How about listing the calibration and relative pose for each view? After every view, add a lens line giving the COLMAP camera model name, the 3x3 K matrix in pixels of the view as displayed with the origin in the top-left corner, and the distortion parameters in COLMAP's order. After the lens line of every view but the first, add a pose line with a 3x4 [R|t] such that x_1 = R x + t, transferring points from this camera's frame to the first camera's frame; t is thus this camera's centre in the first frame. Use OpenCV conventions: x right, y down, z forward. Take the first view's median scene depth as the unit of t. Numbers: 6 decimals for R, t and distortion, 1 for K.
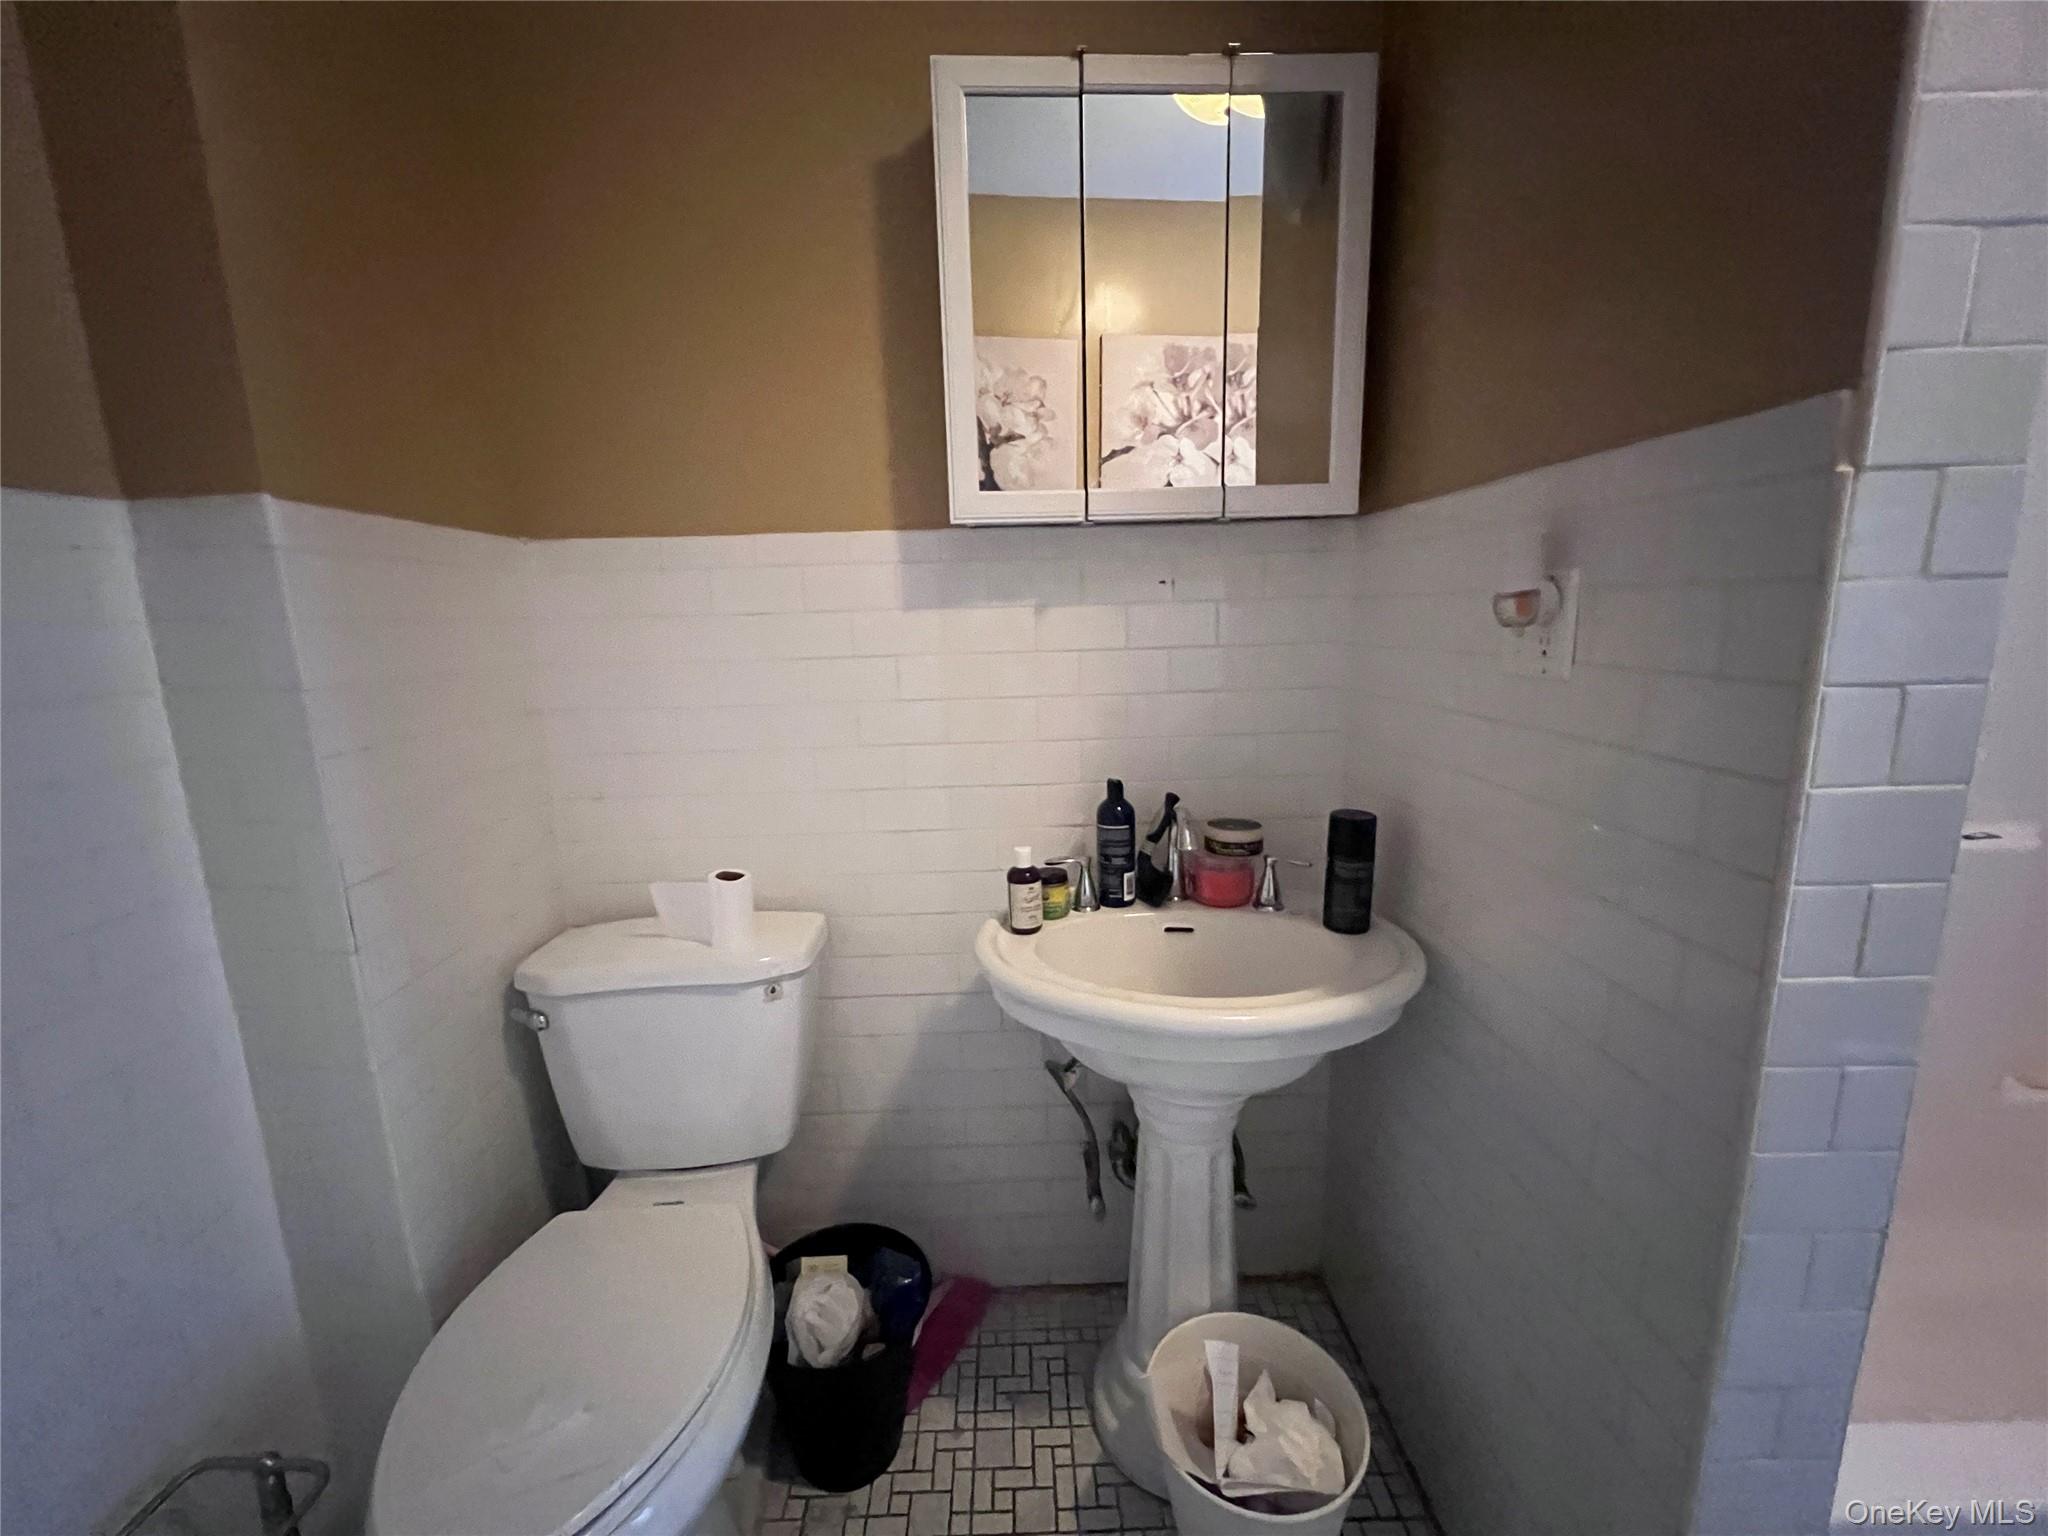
lens RADIAL K [[820.5, 0, 1024.0], [0, 820.5, 768.0], [0, 0, 1]] dist [-0.015384, 0.004927]
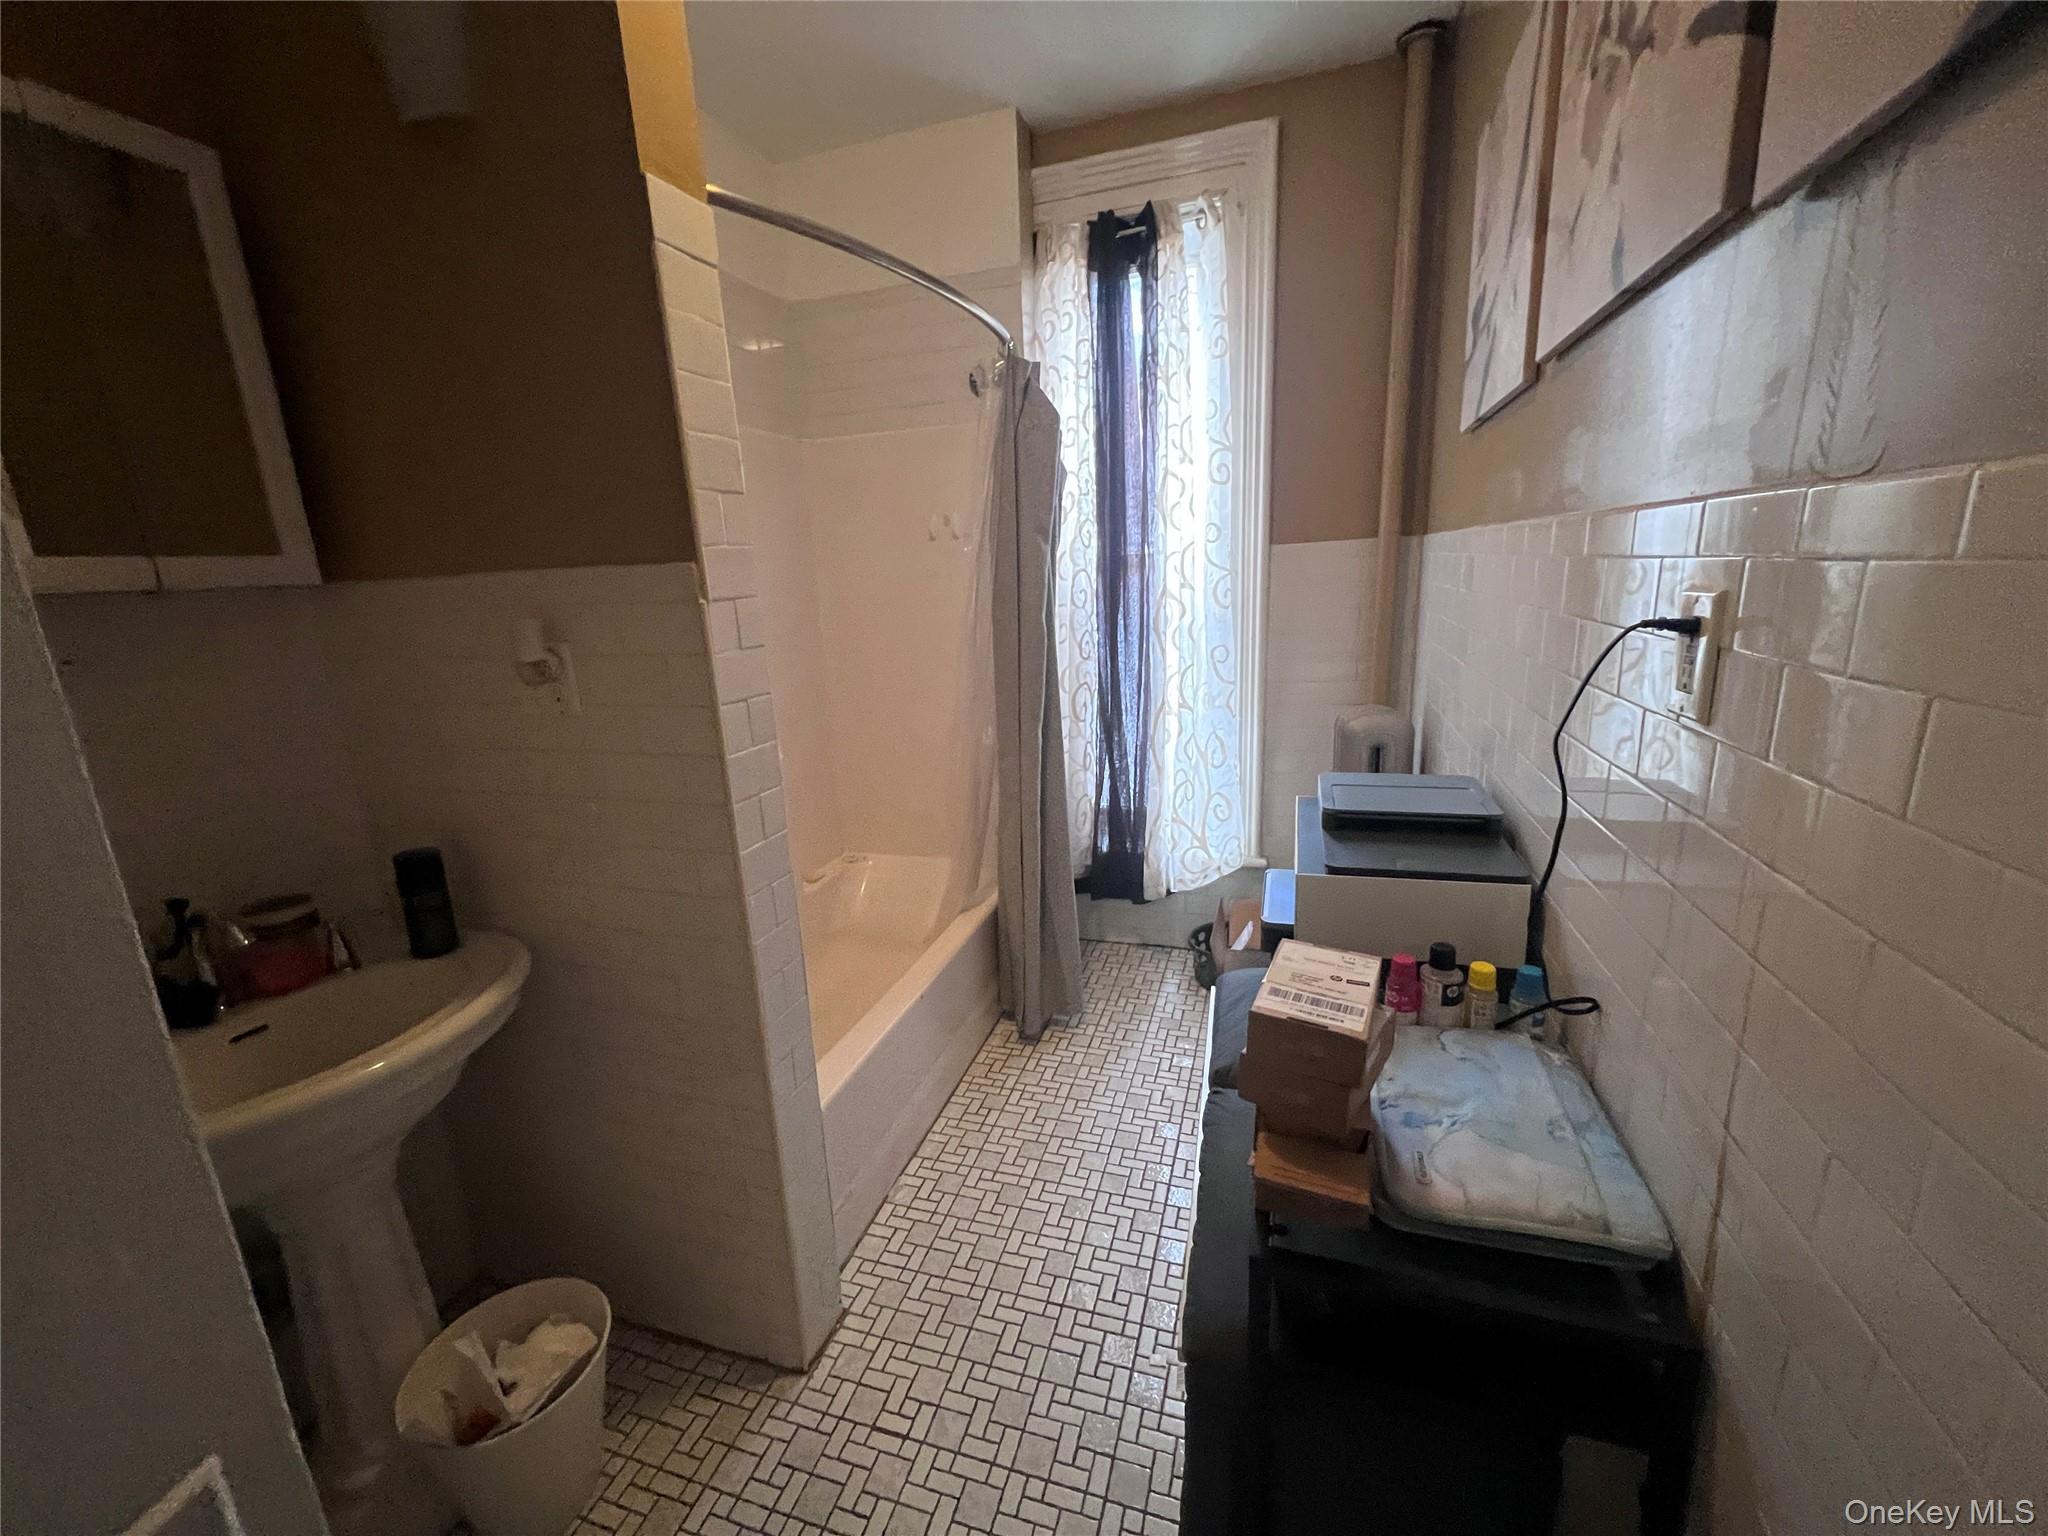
lens RADIAL K [[820.5, 0, 1024.0], [0, 820.5, 768.0], [0, 0, 1]] dist [-0.015384, 0.004927]
pose [[0.325193, -0.216480, 0.920536, -0.350179], [0.213816, 0.965067, 0.151419, -0.051430], [-0.921158, 0.147585, 0.360120, -0.207808]]
